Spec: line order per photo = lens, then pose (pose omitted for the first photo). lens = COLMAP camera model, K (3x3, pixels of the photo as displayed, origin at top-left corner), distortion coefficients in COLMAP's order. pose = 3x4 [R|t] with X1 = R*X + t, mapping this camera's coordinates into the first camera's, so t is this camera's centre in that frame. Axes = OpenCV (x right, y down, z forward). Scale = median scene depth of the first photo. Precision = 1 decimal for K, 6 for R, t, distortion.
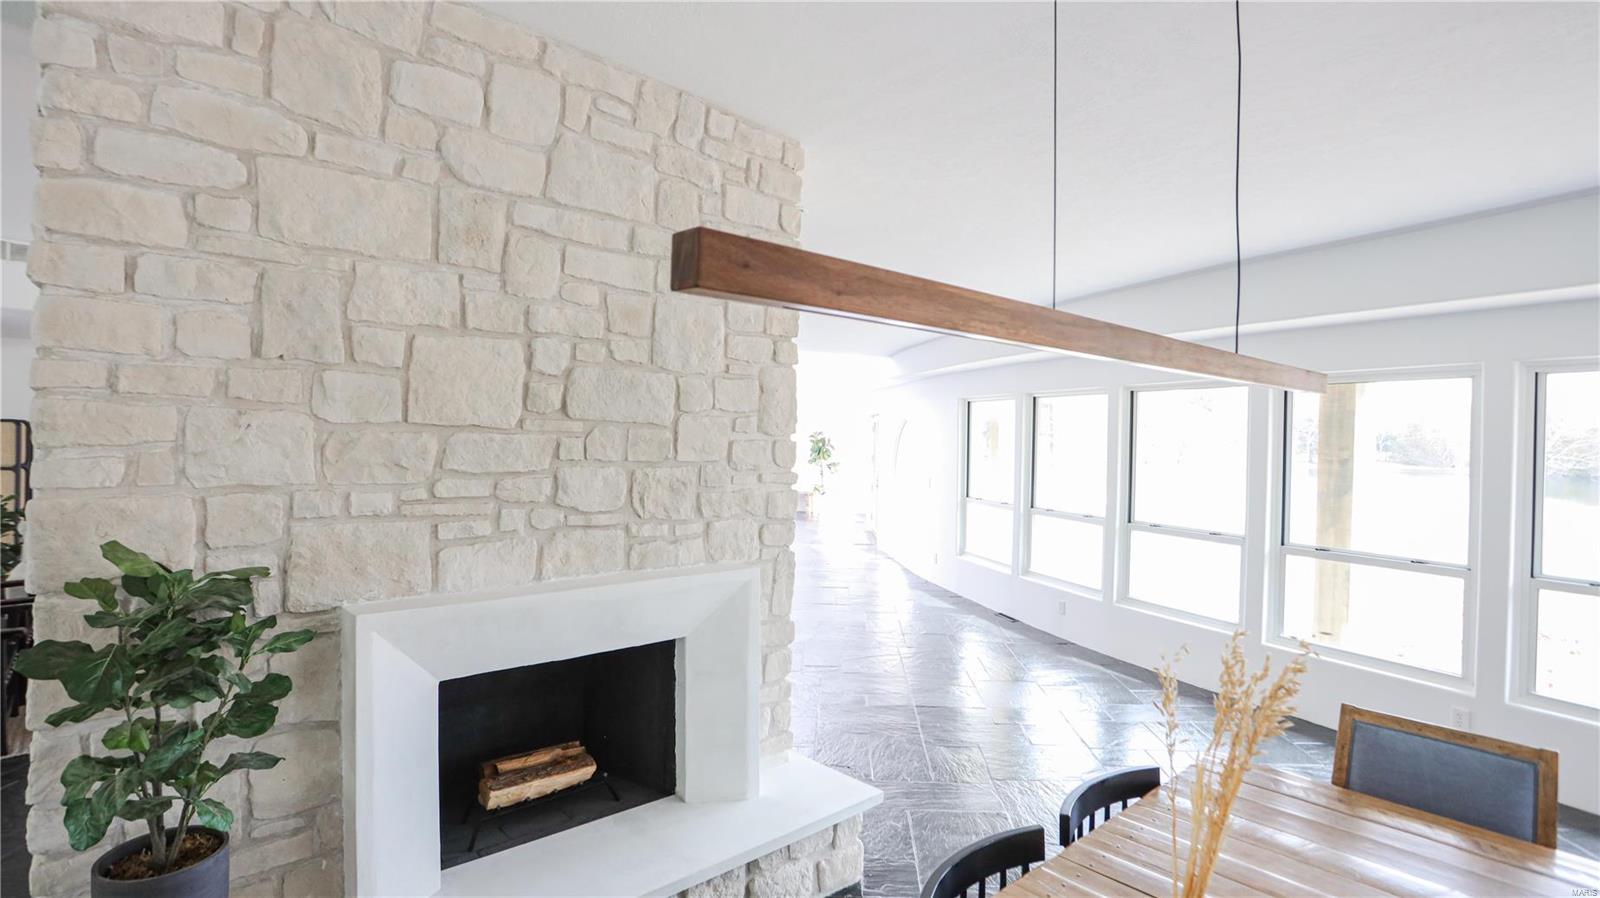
lens RADIAL K [[793.1, 0, 791.2], [0, 793.1, 440.1], [0, 0, 1]] dist [-0.075047, 0.032184]
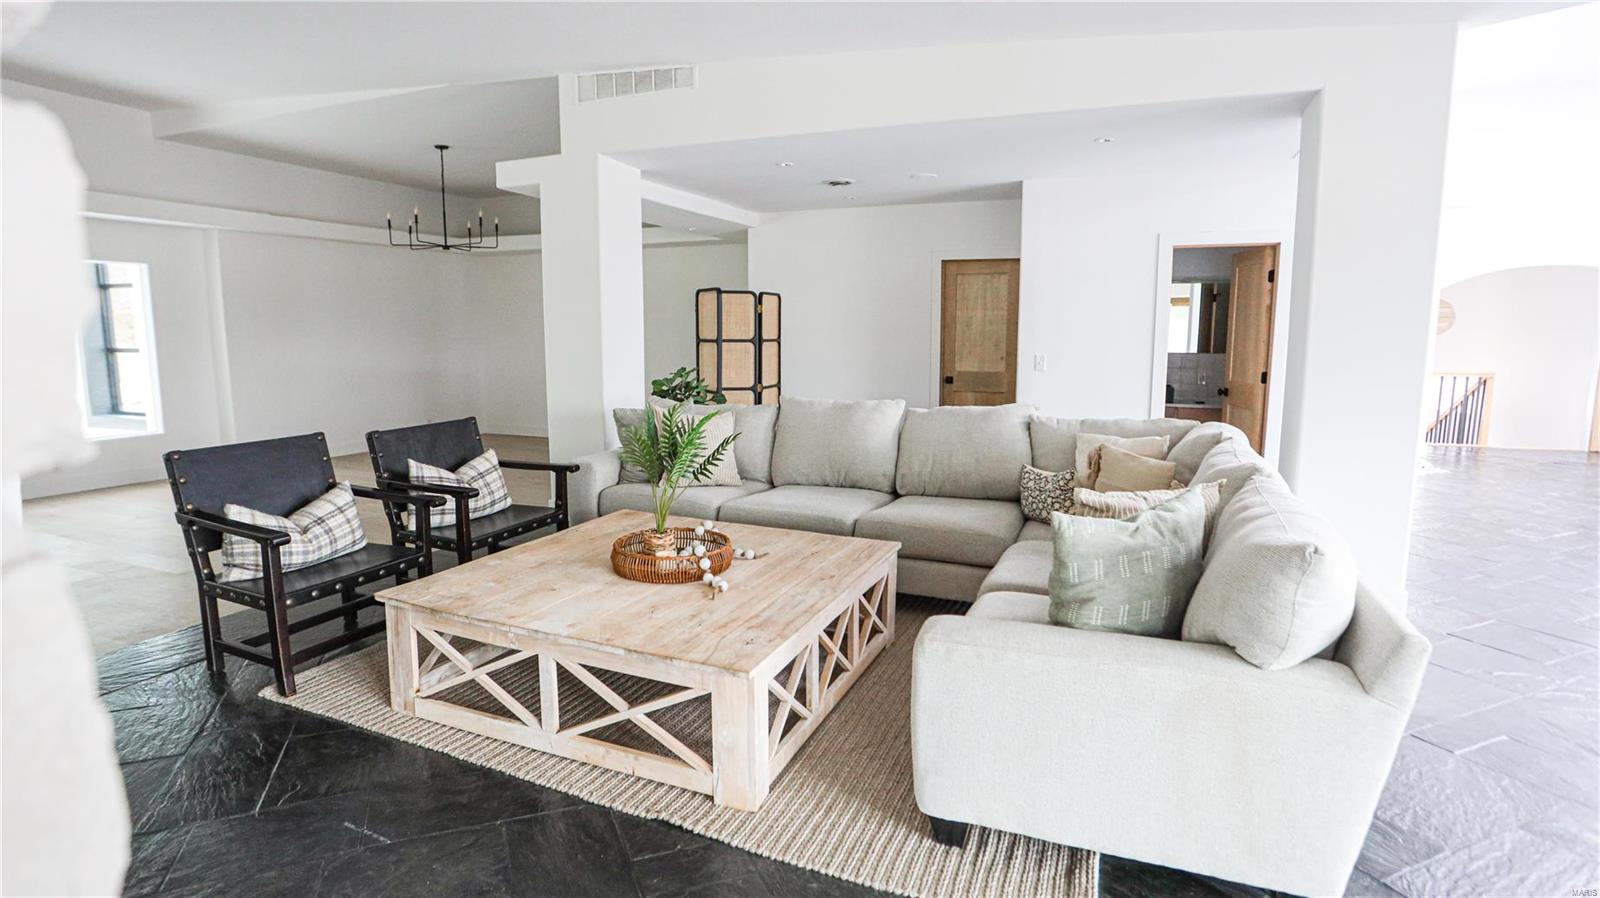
lens RADIAL K [[804.2, 0, 798.8], [0, 804.2, 440.5], [0, 0, 1]] dist [-0.073098, 0.032602]
pose [[0.423955, 0.108121, -0.899206, -0.249542], [-0.002100, 0.992963, 0.118404, 0.106416], [0.905681, -0.048310, 0.421199, 1.663767]]
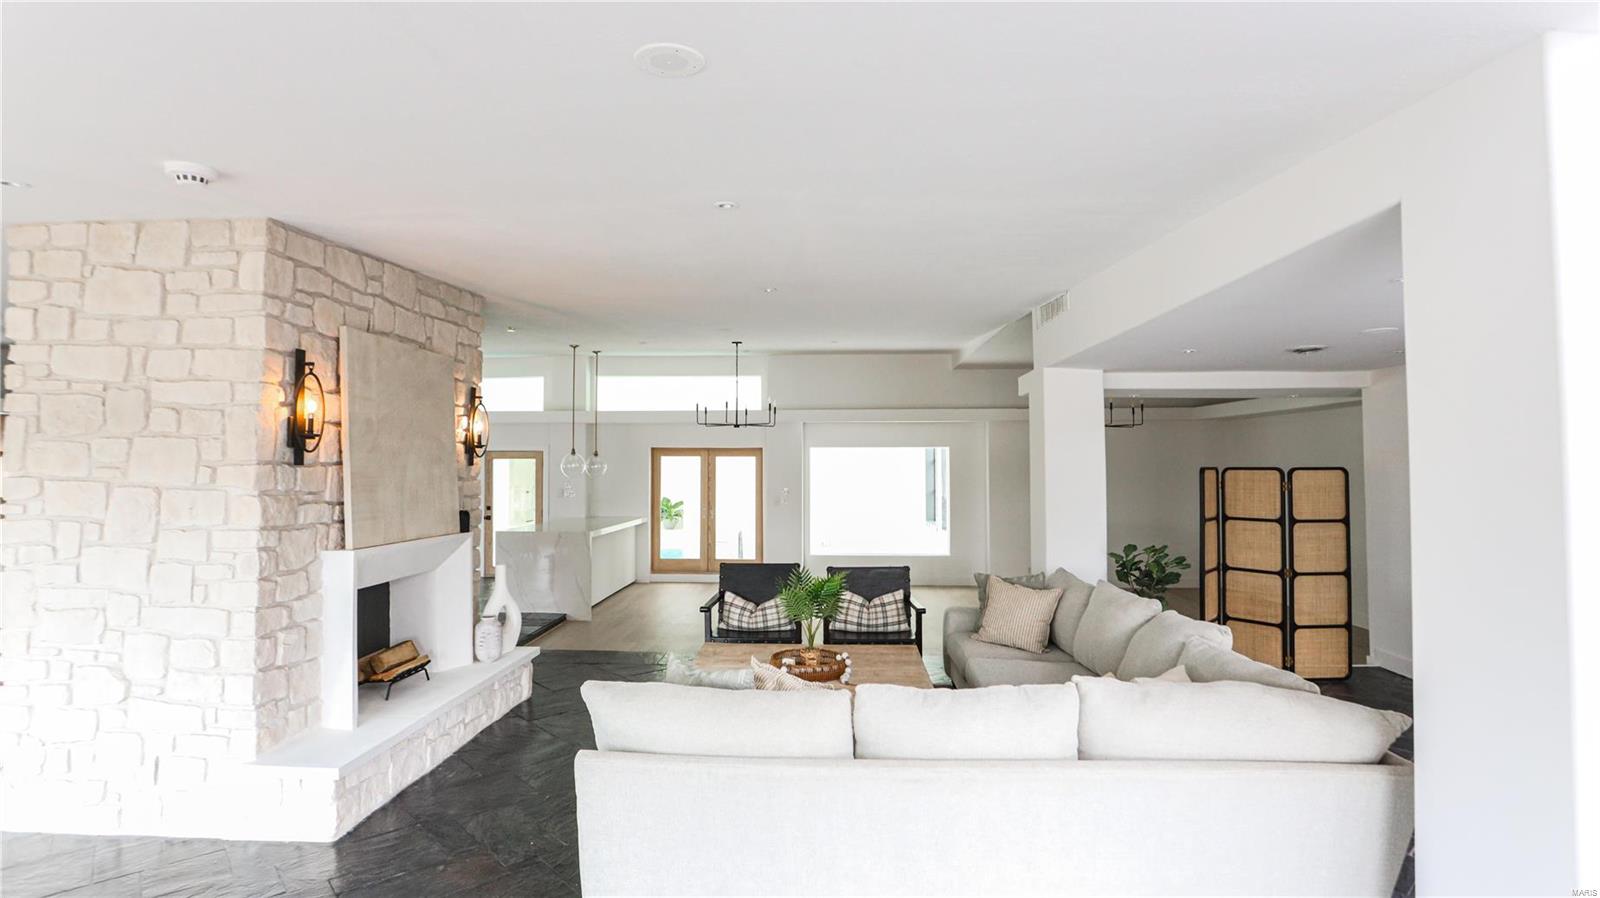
lens RADIAL K [[774.1, 0, 792.1], [0, 774.1, 438.3], [0, 0, 1]] dist [-0.076311, 0.034828]
pose [[-0.706710, -0.043100, -0.706190, -0.075398], [-0.016894, 0.998886, -0.044057, -0.034216], [0.707302, -0.019205, -0.706651, 3.263926]]
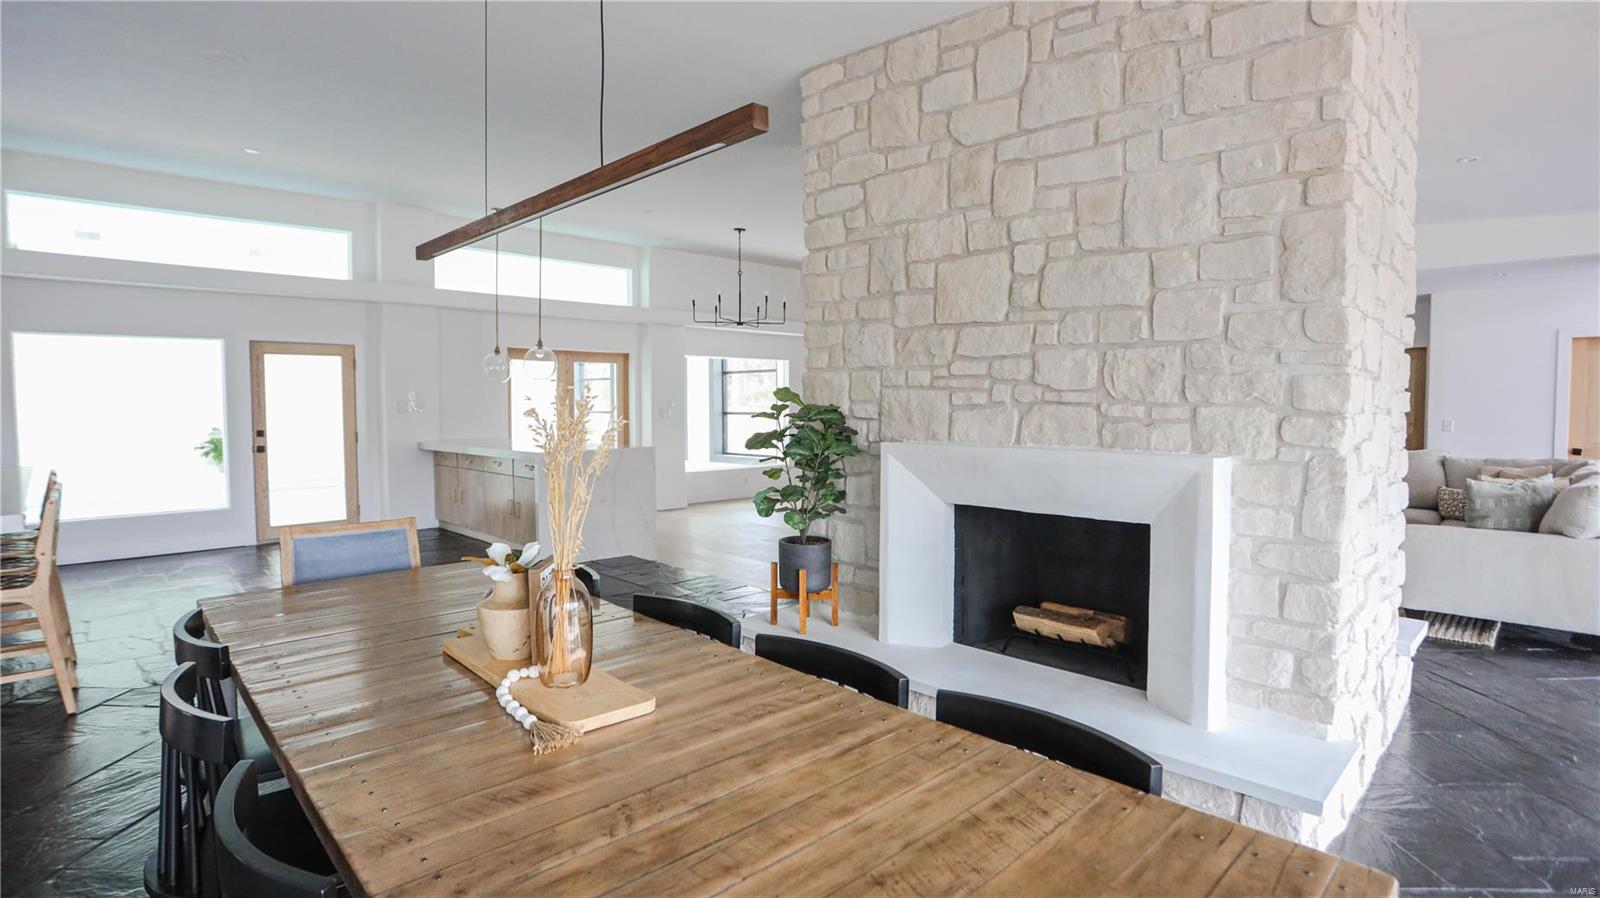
lens RADIAL K [[793.1, 0, 791.2], [0, 793.1, 440.1], [0, 0, 1]] dist [-0.075047, 0.032184]
pose [[0.032007, 0.031492, -0.998991, 0.876199], [-0.007161, 0.999485, 0.031278, 0.133222], [0.999462, 0.006153, 0.032216, 0.588781]]
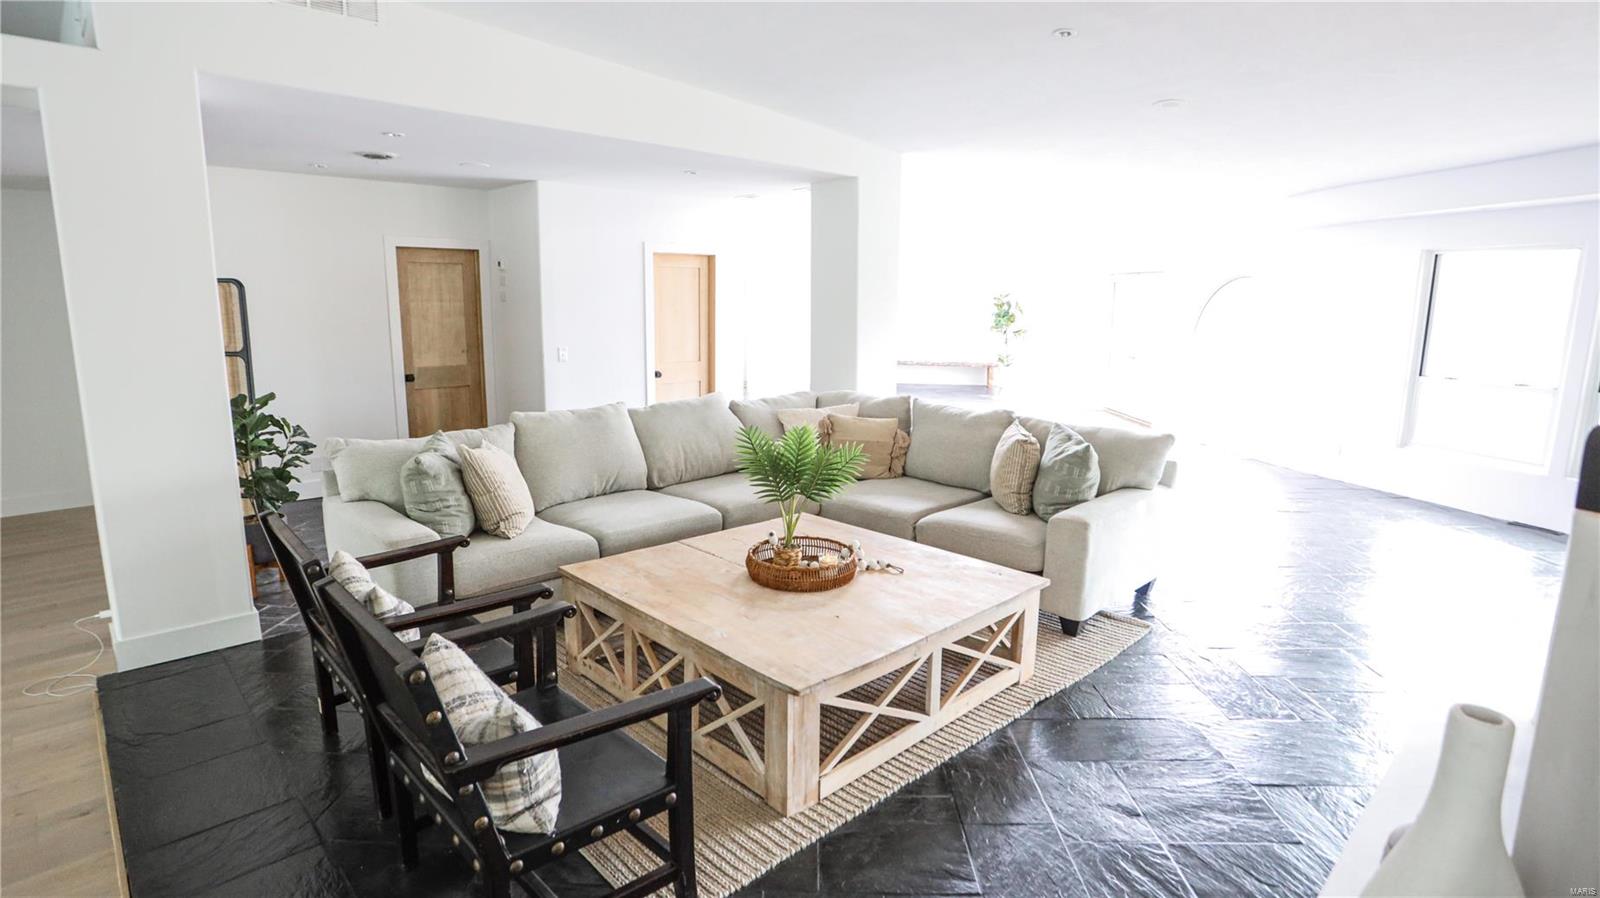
lens RADIAL K [[804.2, 0, 798.8], [0, 804.2, 440.5], [0, 0, 1]] dist [-0.073098, 0.032602]
pose [[0.999231, -0.013027, 0.036992, -1.457233], [0.006603, 0.985637, 0.168747, 0.002074], [-0.038659, -0.168373, 0.984965, 0.729252]]
